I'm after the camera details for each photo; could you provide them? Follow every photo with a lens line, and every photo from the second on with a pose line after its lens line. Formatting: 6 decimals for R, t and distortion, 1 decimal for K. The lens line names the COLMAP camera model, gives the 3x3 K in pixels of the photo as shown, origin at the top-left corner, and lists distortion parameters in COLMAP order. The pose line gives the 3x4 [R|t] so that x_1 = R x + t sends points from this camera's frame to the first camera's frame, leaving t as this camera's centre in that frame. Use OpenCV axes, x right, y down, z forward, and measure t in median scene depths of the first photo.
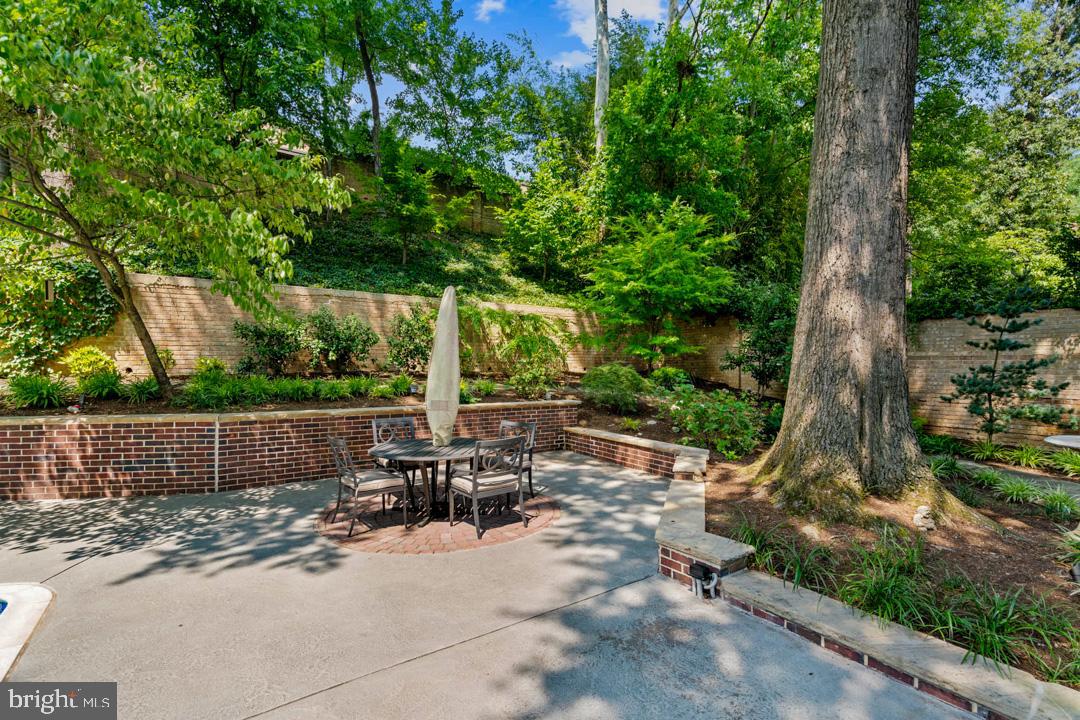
lens RADIAL K [[485.2, 0, 537.5], [0, 485.2, 370.8], [0, 0, 1]] dist [-0.004853, 0.001166]
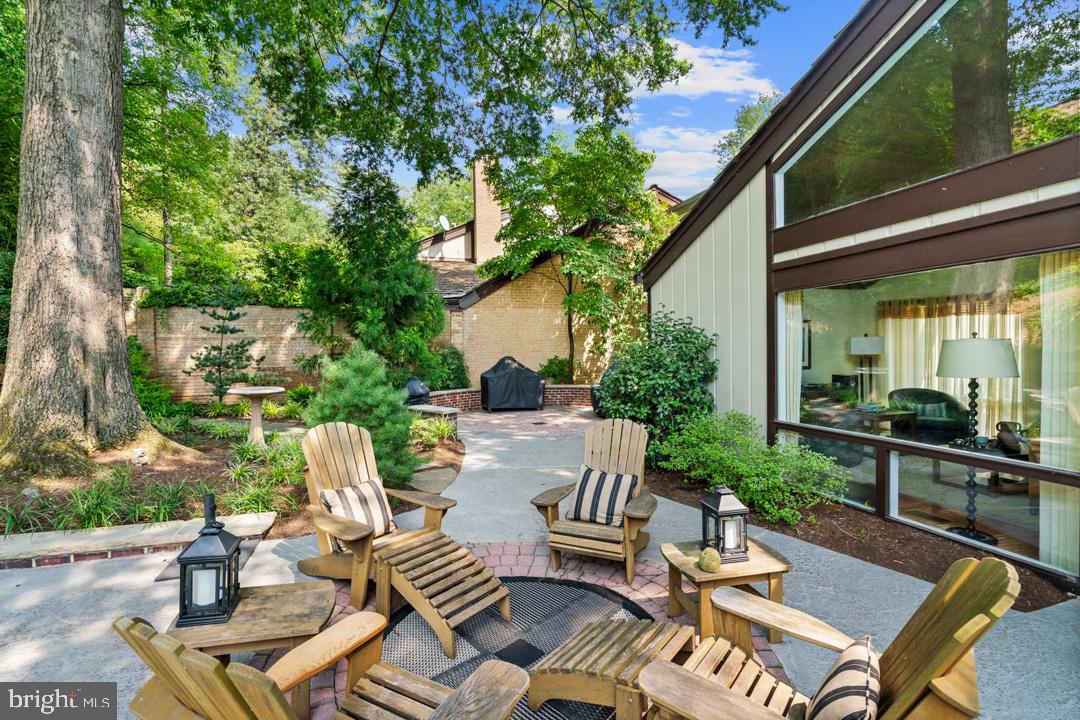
lens RADIAL K [[485.2, 0, 540.6], [0, 485.2, 359.9], [0, 0, 1]] dist [-0.004853, 0.001166]
pose [[0.291649, -0.034825, 0.955891, -0.077137], [0.022596, 0.999309, 0.029513, 0.010780], [-0.956258, 0.012992, 0.292235, -0.236201]]
